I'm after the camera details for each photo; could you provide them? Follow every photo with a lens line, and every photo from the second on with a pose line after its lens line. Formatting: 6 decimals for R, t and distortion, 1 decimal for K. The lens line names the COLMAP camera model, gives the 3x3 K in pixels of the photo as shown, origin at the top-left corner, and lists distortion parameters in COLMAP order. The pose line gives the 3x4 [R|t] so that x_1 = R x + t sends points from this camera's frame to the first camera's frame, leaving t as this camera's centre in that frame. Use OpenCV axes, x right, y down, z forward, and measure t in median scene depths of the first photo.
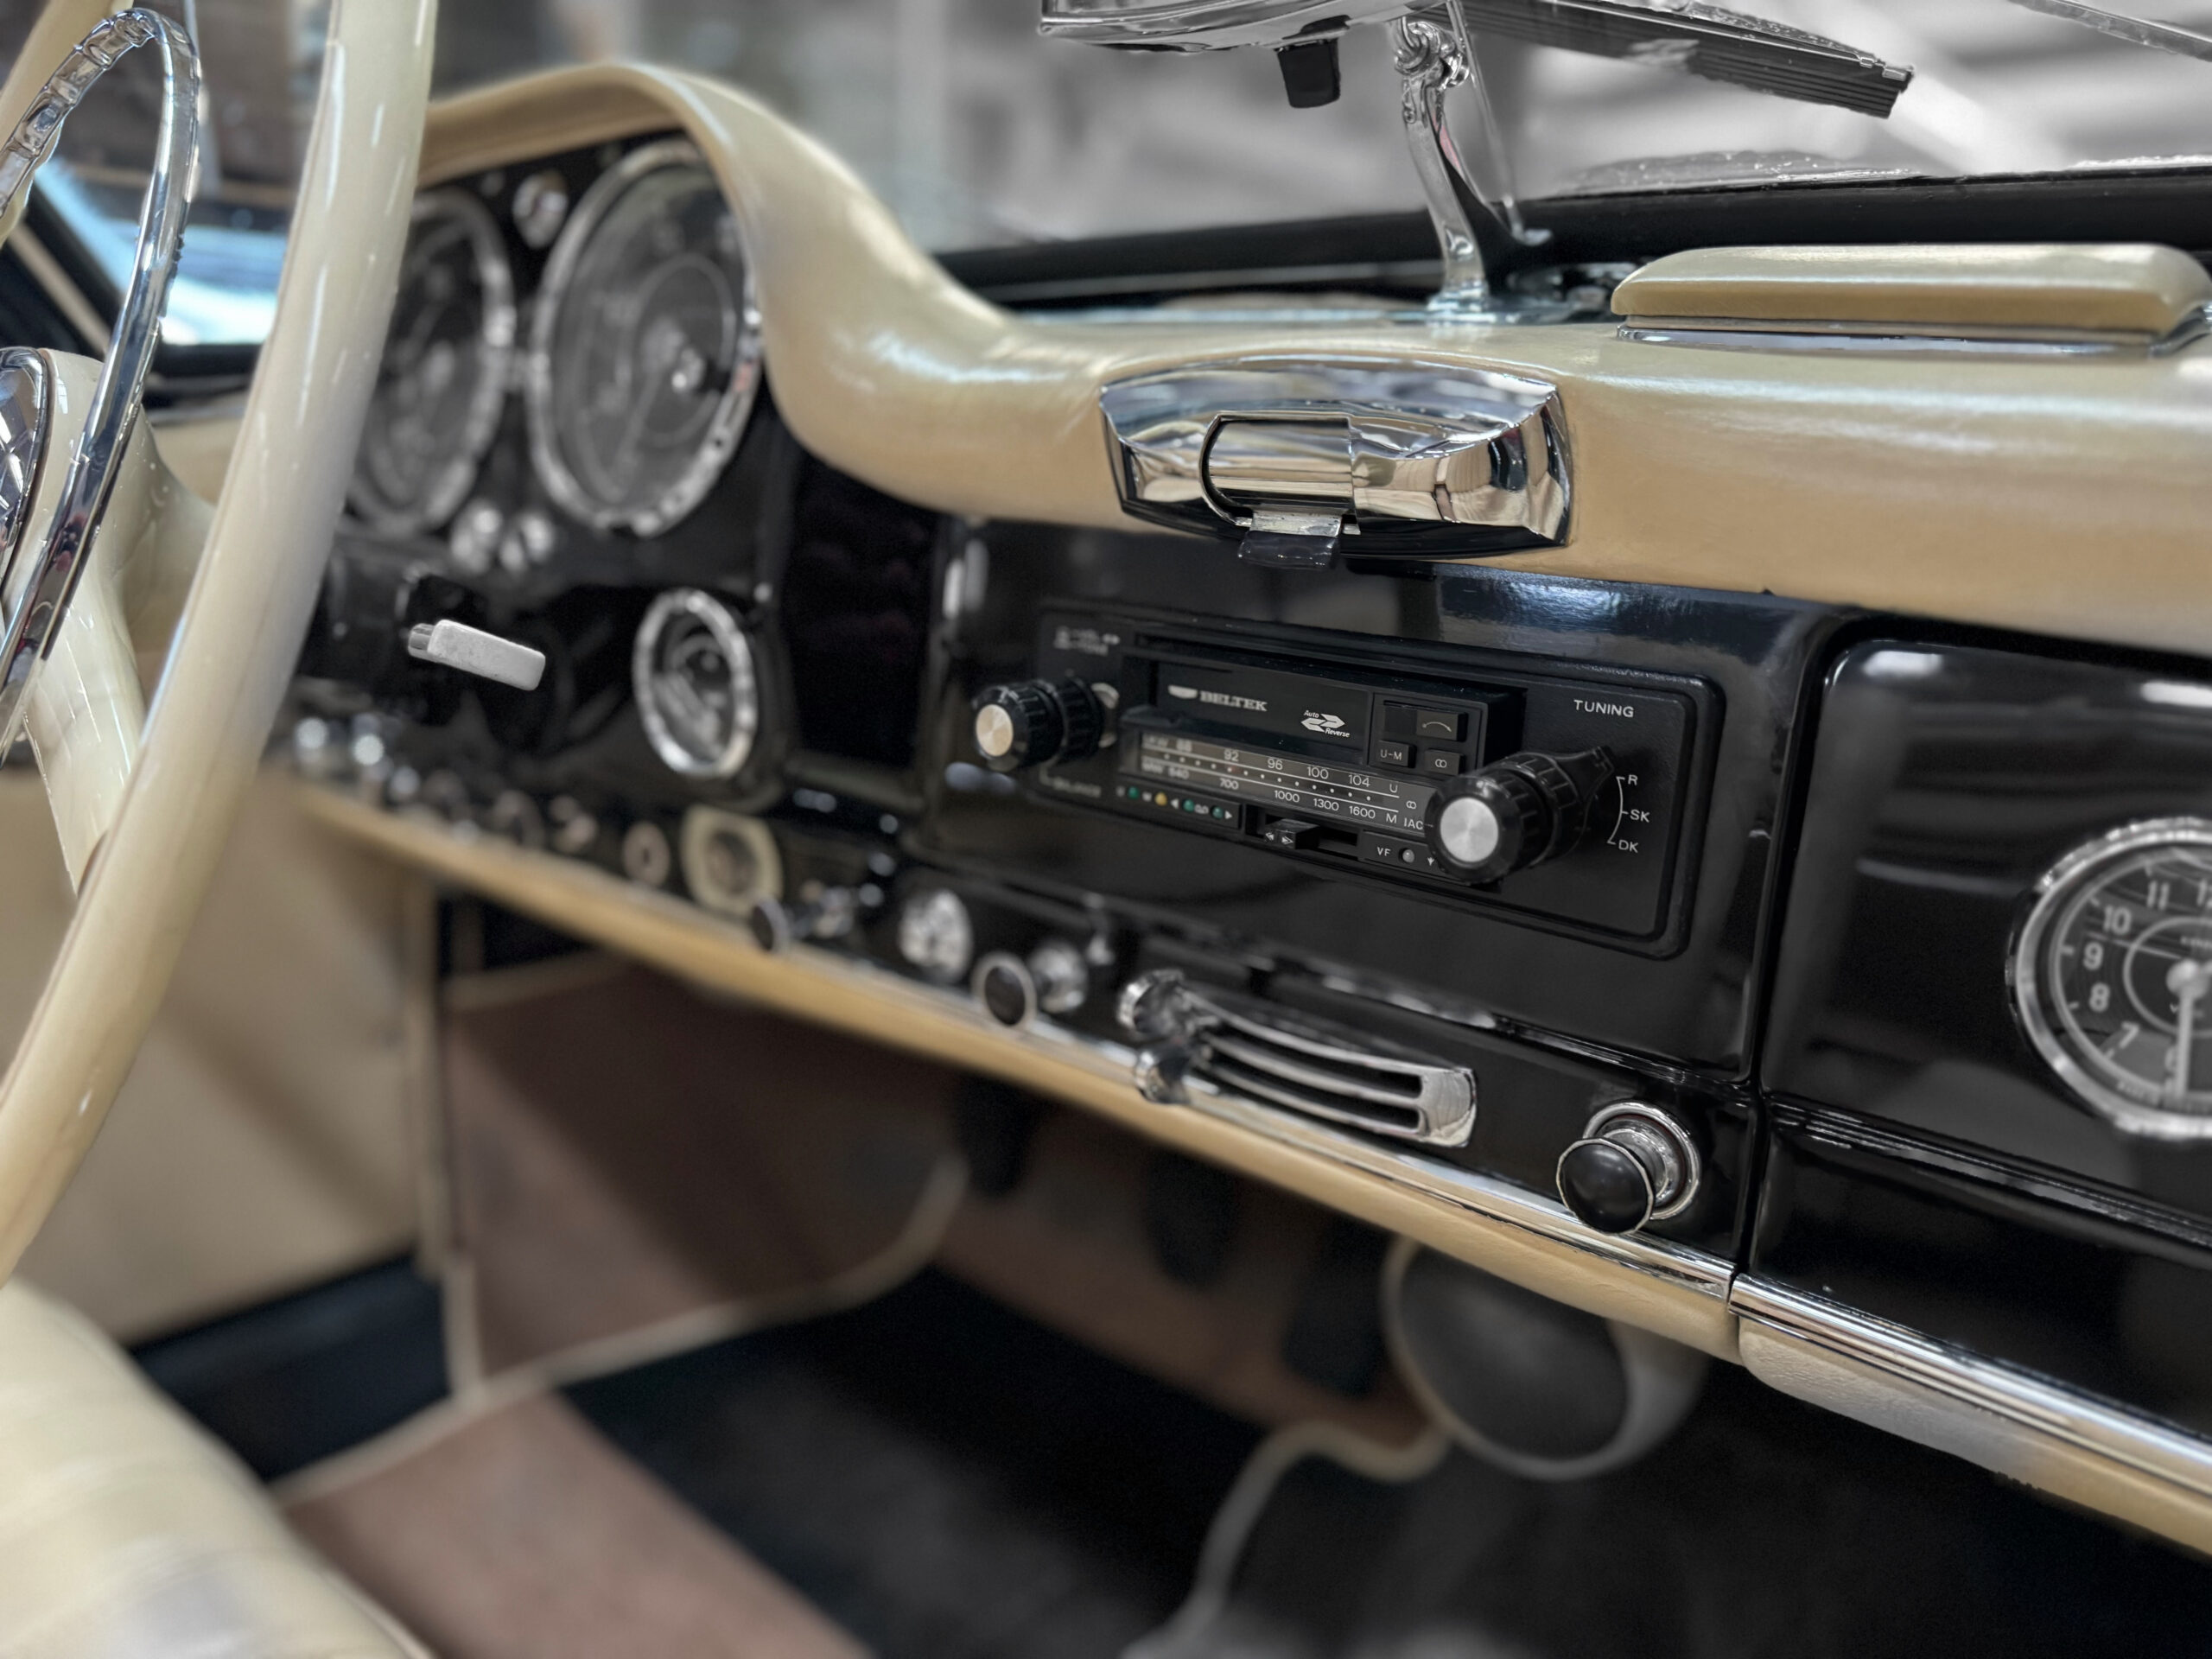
lens RADIAL K [[1579.2, 0, 1101.3], [0, 1579.2, 834.7], [0, 0, 1]] dist [0.074655, -0.121168]
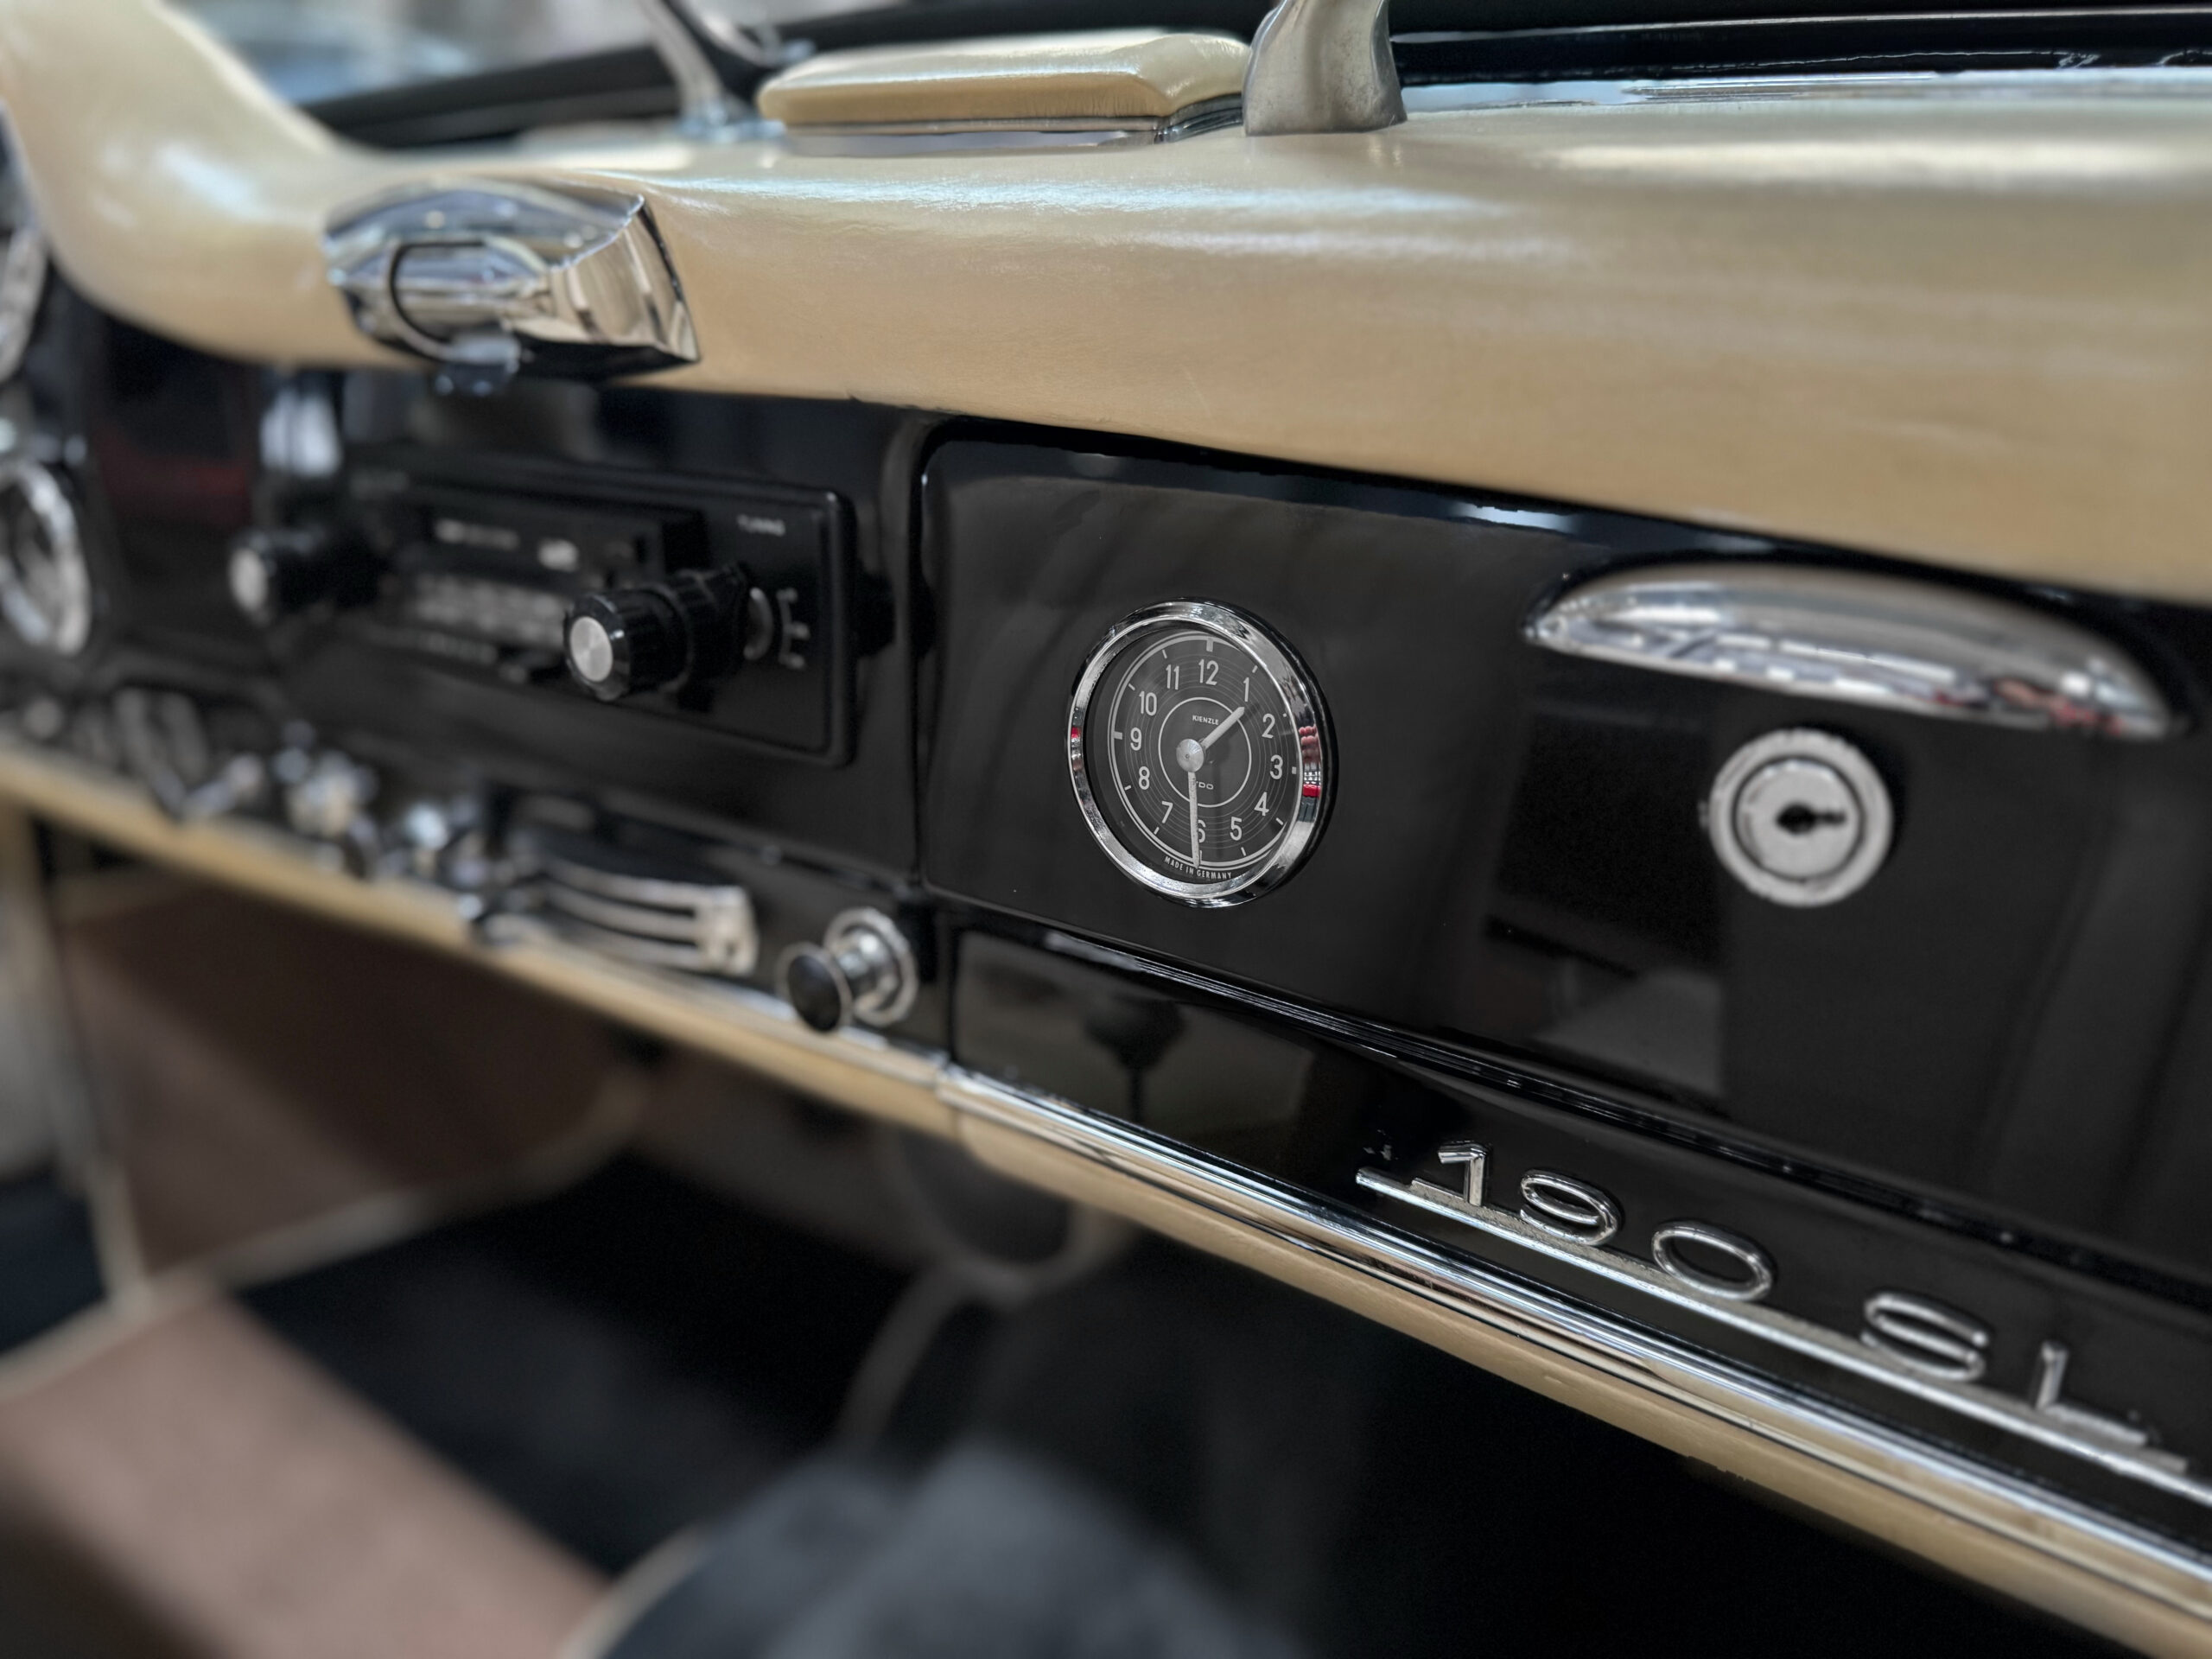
lens RADIAL K [[1579.2, 0, 1101.3], [0, 1579.2, 834.7], [0, 0, 1]] dist [0.074655, -0.121168]
pose [[0.995159, -0.056800, 0.080207, 0.346378], [0.050500, 0.995634, 0.078500, 0.037779], [-0.084315, -0.074069, 0.993682, -0.027028]]
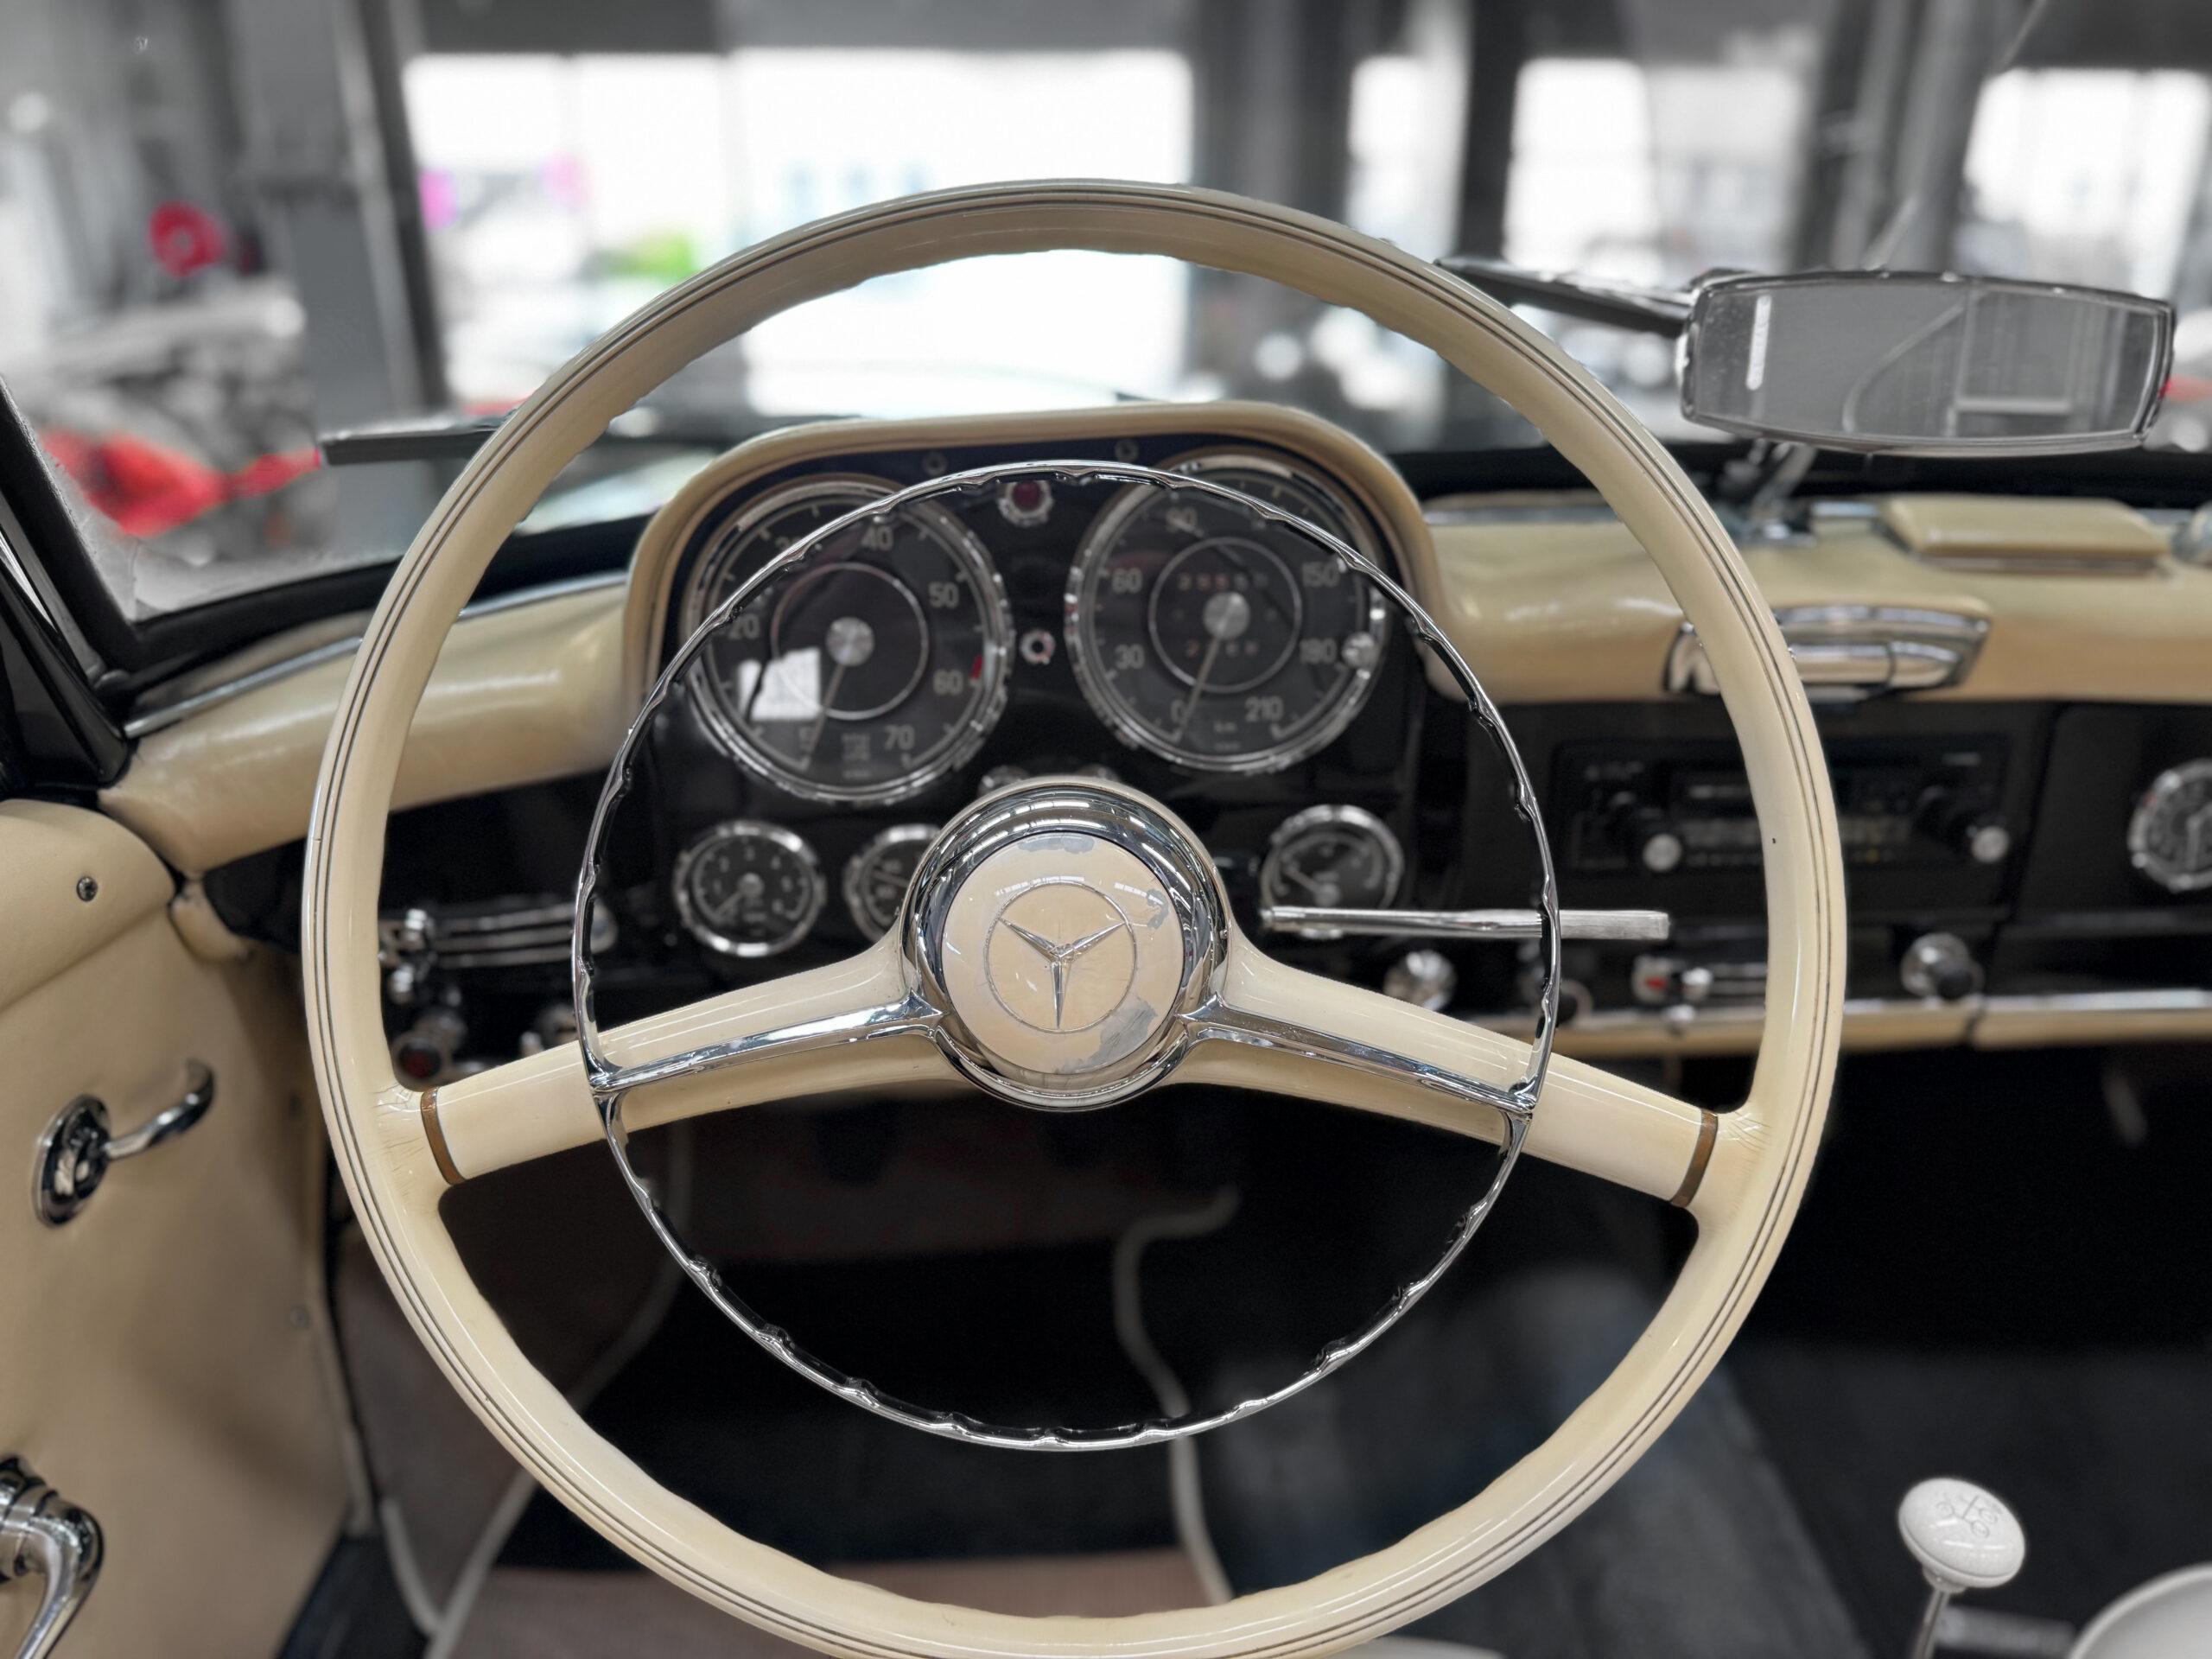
lens RADIAL K [[1589.6, 0, 1111.8], [0, 1589.6, 829.1], [0, 0, 1]] dist [0.071347, -0.099728]
pose [[0.705021, -0.304282, 0.640592, -1.369619], [0.197894, 0.951807, 0.234312, -0.531599], [-0.681017, -0.038426, 0.731259, 0.199352]]
